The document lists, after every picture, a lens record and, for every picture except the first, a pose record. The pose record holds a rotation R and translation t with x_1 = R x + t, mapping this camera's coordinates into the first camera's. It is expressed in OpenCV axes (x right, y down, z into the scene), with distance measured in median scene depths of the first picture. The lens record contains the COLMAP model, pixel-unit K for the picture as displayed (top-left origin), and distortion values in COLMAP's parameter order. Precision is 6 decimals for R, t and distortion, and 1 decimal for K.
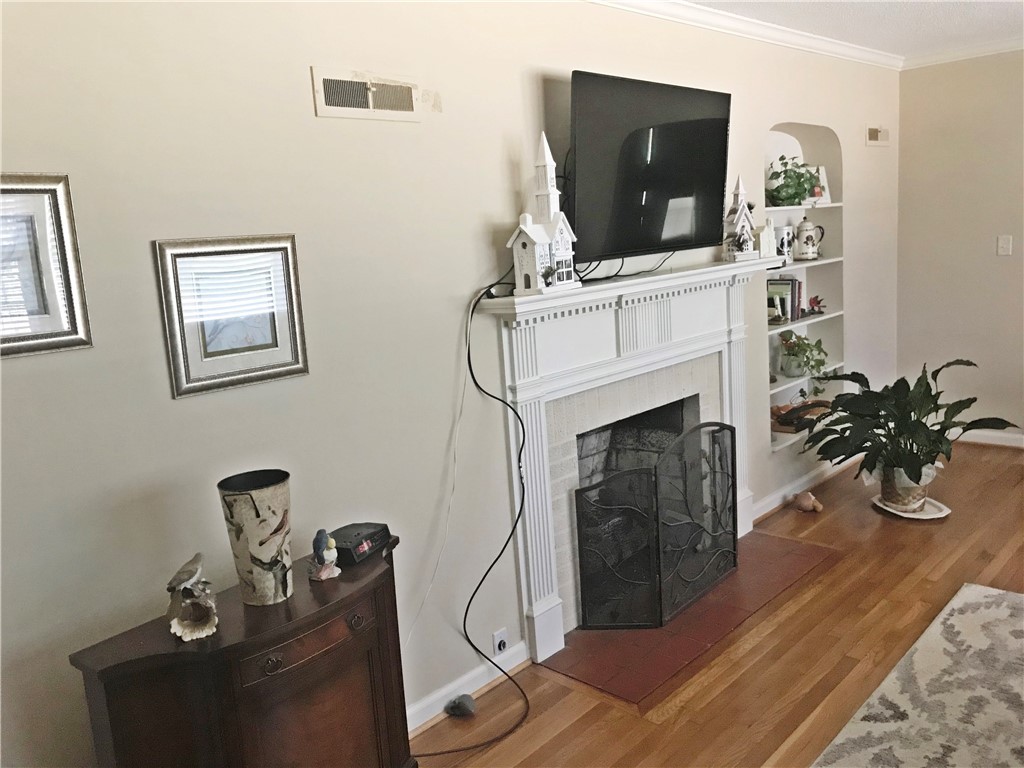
lens RADIAL K [[840.6, 0, 512.0], [0, 840.6, 384.0], [0, 0, 1]] dist [0.086586, -0.064933]
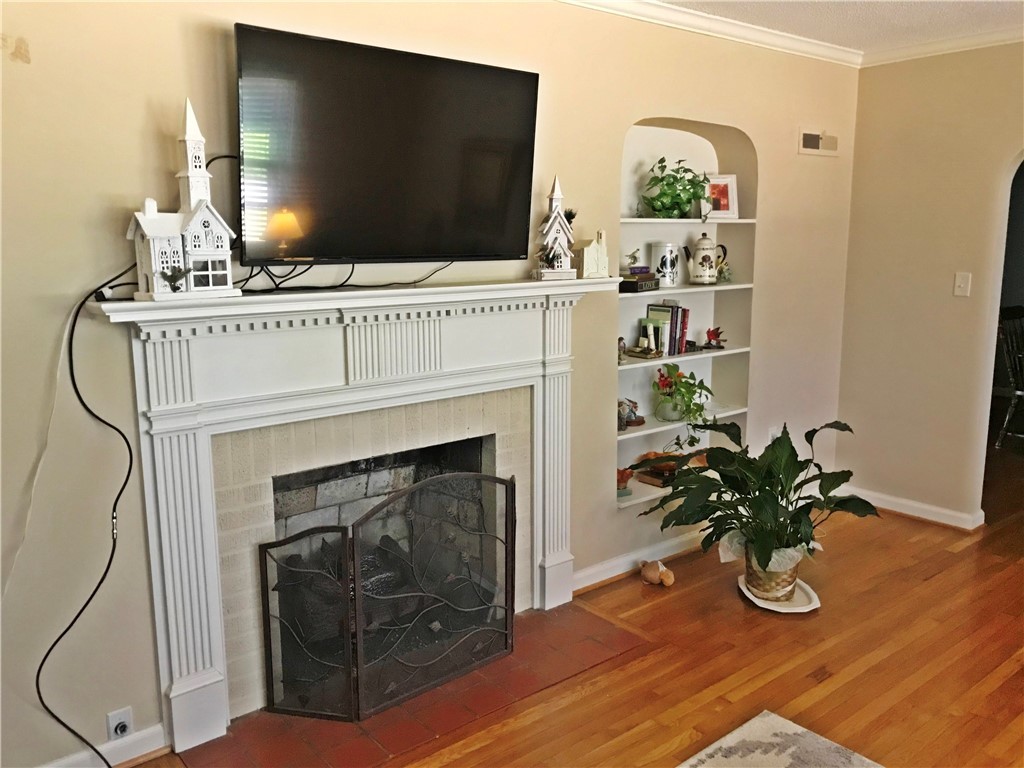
lens RADIAL K [[832.3, 0, 512.0], [0, 832.3, 384.0], [0, 0, 1]] dist [0.074407, -0.076904]
pose [[0.988371, 0.087483, -0.124376, 0.328101], [-0.087066, 0.996164, 0.008792, -0.045932], [0.124669, 0.002139, 0.992196, 0.183783]]
